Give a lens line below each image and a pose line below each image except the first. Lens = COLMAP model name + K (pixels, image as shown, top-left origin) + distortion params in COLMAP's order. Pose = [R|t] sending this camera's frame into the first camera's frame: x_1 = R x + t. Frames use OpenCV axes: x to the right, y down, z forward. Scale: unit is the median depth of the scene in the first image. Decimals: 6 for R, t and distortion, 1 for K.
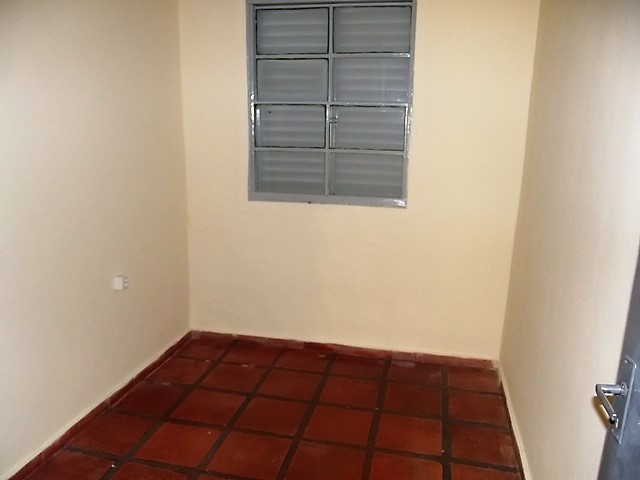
lens RADIAL K [[556.4, 0, 320.0], [0, 556.4, 240.0], [0, 0, 1]] dist [-0.023084, 0.001197]
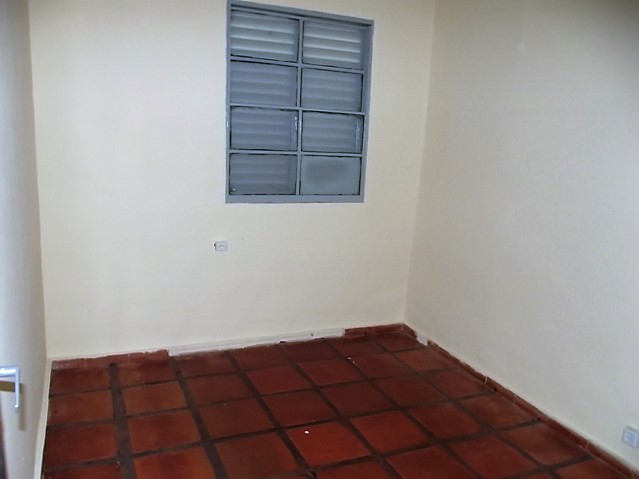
lens RADIAL K [[555.5, 0, 319.5], [0, 555.5, 239.5], [0, 0, 1]] dist [-0.023084, 0.001197]
pose [[0.802904, -0.091002, 0.589122, -0.601452], [0.081506, 0.995756, 0.042731, -0.038345], [-0.590511, 0.013708, 0.806914, 0.117542]]
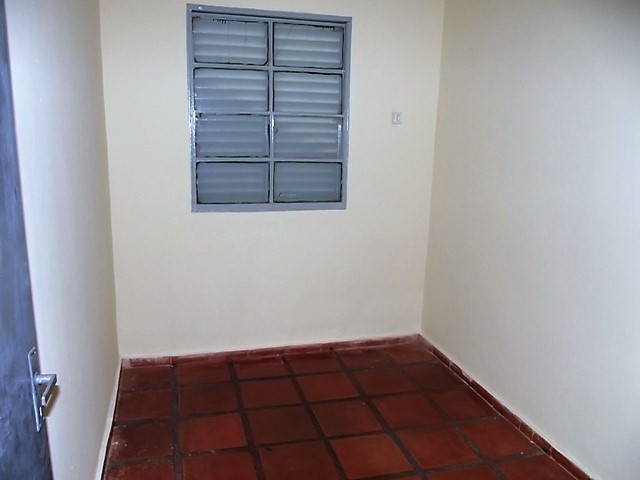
lens RADIAL K [[545.4, 0, 320.0], [0, 545.4, 240.0], [0, 0, 1]] dist [-0.043047, 0.001599]
pose [[0.886348, -0.092475, 0.453692, -0.380004], [0.095014, 0.995326, 0.017253, -0.022874], [-0.453167, 0.027815, 0.890992, 0.069254]]
